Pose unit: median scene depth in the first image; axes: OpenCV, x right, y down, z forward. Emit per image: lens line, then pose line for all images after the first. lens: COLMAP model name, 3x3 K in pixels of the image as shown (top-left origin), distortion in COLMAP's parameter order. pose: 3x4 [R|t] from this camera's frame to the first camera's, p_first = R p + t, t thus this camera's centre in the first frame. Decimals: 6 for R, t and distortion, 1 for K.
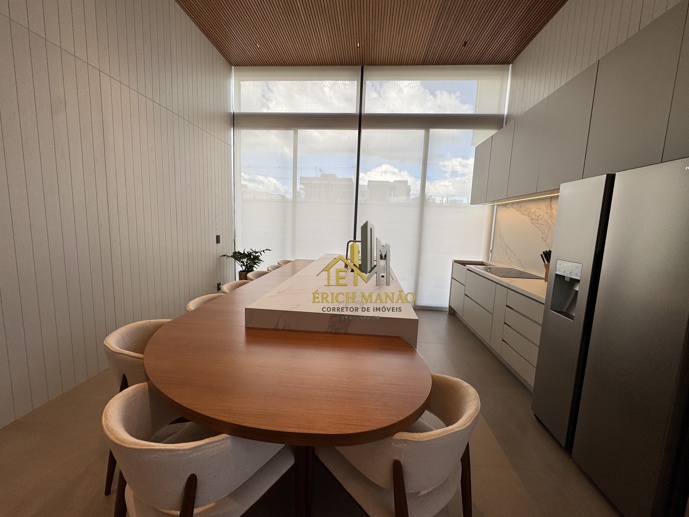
lens RADIAL K [[279.0, 0, 344.5], [0, 279.0, 258.5], [0, 0, 1]] dist [-0.000381, -0.000012]
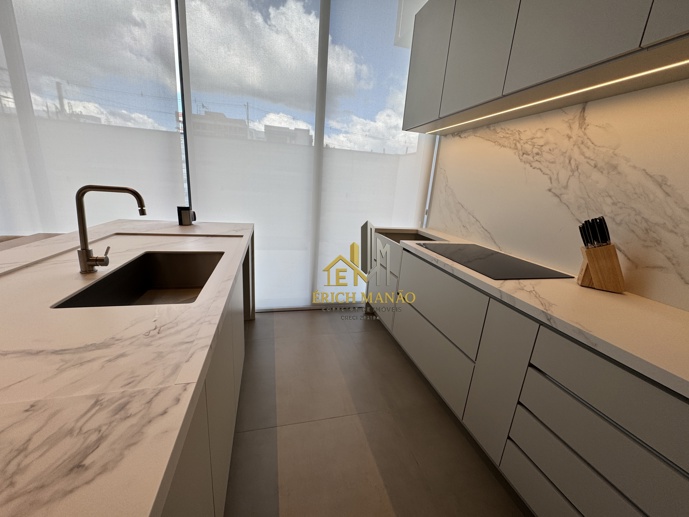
lens RADIAL K [[278.2, 0, 344.5], [0, 278.2, 258.5], [0, 0, 1]] dist [-0.000443, -0.000014]
pose [[0.942877, -0.058678, 0.327934, 0.173083], [0.005970, 0.987184, 0.159474, -0.031530], [-0.333088, -0.148406, 0.931143, 0.588896]]
